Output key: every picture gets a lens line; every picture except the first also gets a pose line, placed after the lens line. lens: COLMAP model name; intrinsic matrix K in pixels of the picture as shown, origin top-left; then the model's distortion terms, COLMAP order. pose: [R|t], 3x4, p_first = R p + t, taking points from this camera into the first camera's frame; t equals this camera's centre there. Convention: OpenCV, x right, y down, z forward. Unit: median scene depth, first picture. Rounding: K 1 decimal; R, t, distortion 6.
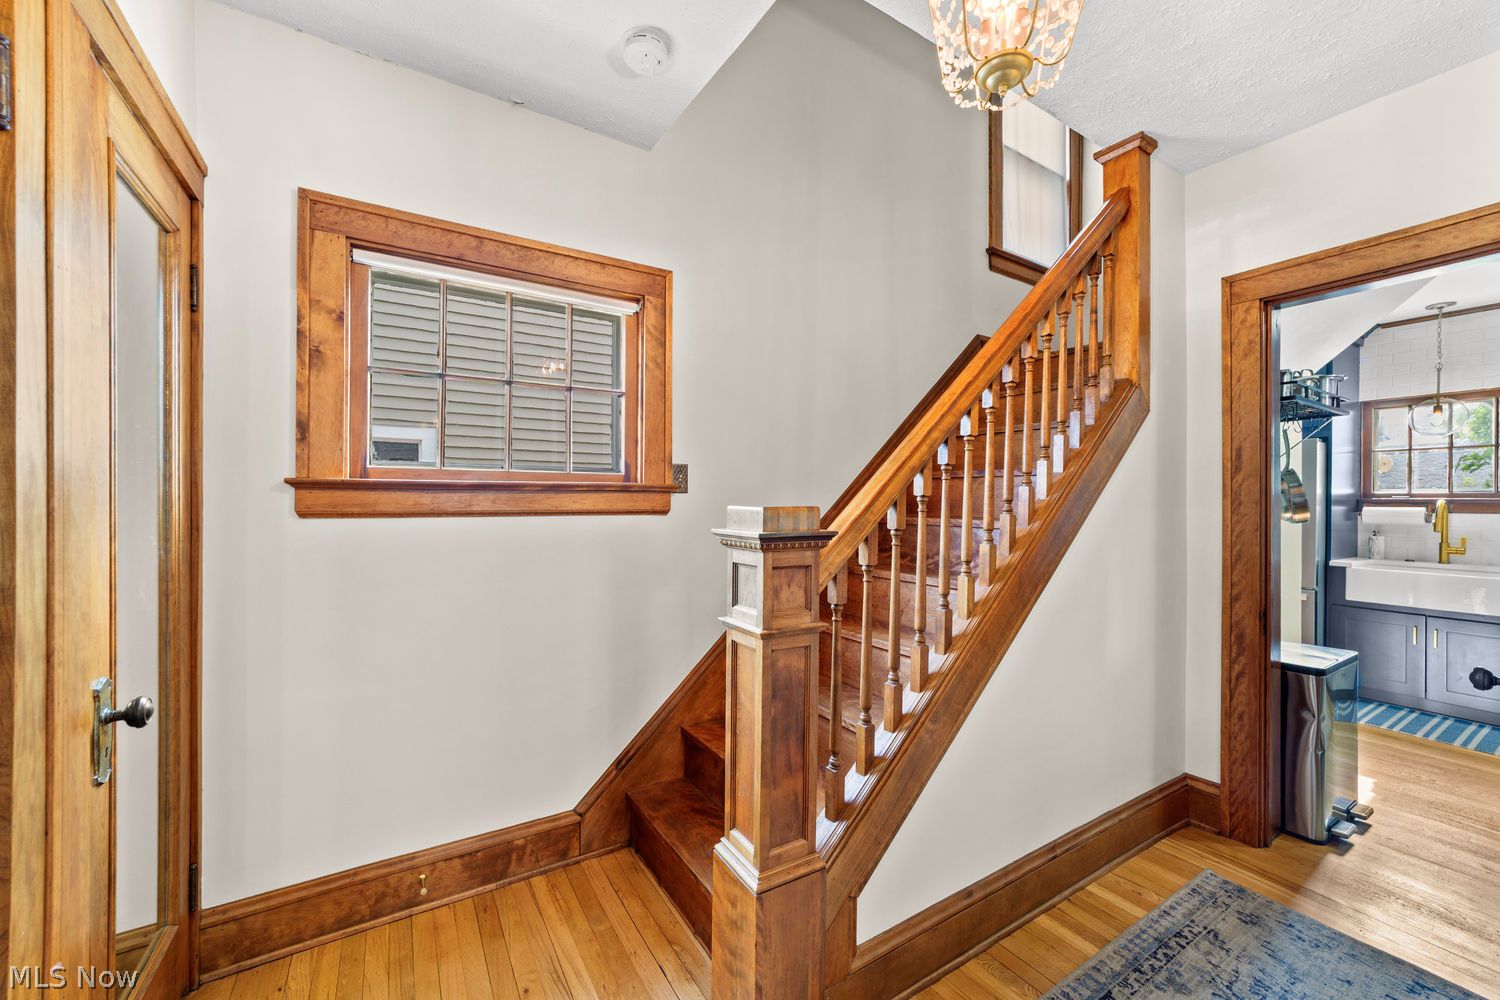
lens RADIAL K [[587.8, 0, 745.8], [0, 587.8, 502.4], [0, 0, 1]] dist [-0.013485, 0.009532]
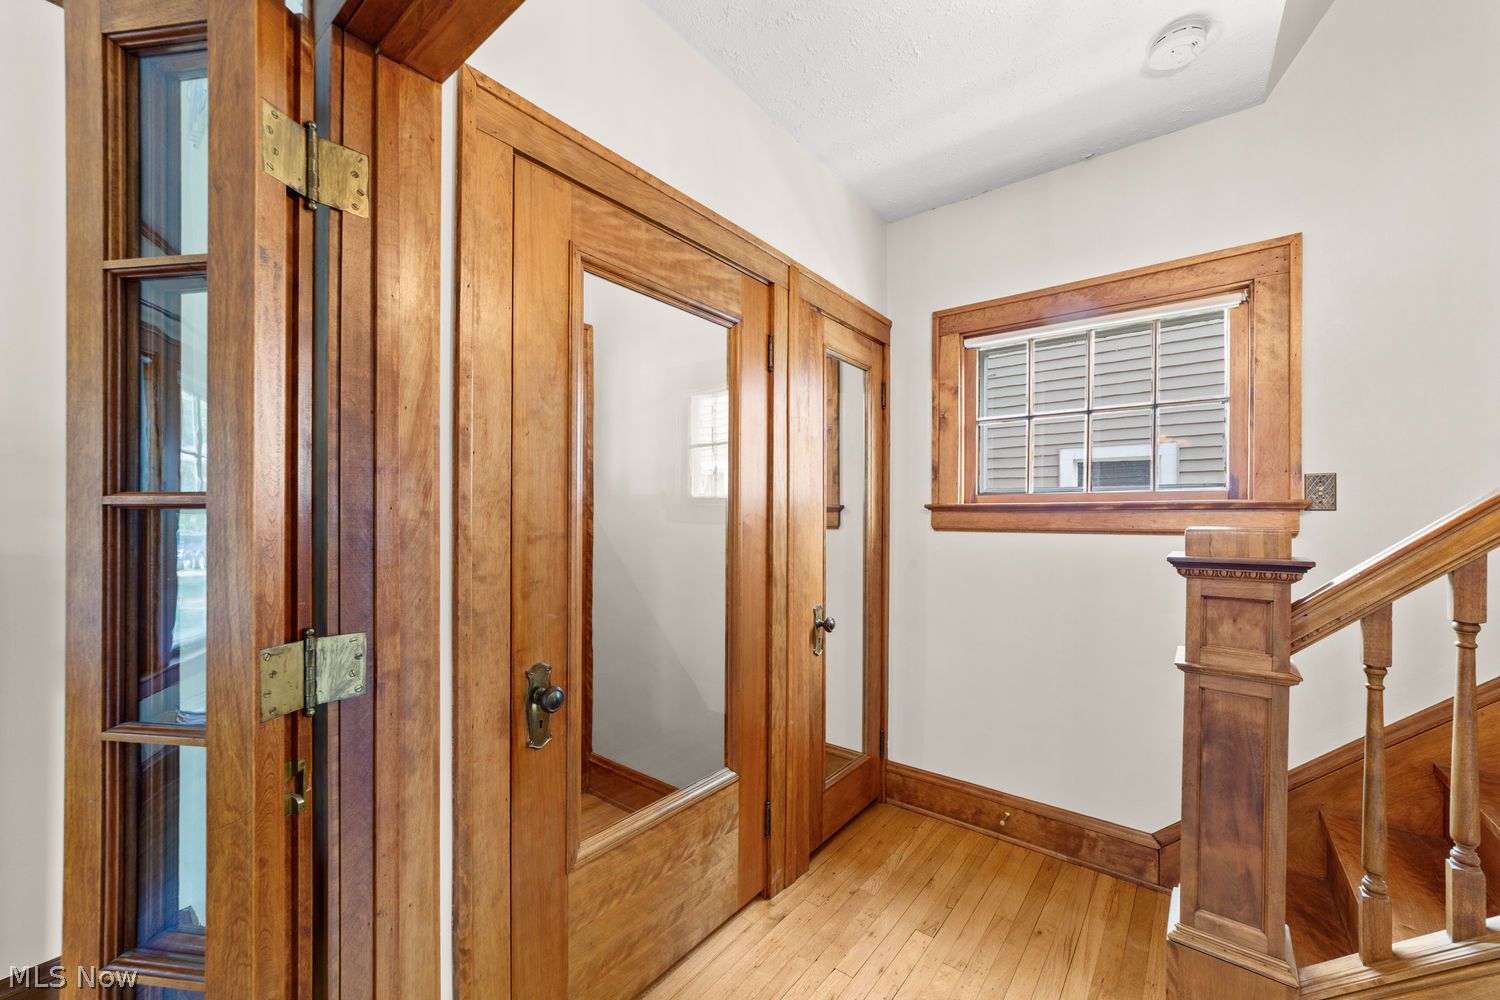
lens RADIAL K [[579.4, 0, 742.0], [0, 579.4, 514.3], [0, 0, 1]] dist [-0.014158, 0.006106]
pose [[0.345834, -0.004291, -0.938286, 0.451530], [-0.003045, 0.999979, -0.005695, -0.005637], [0.938291, 0.004826, 0.345814, 0.020449]]
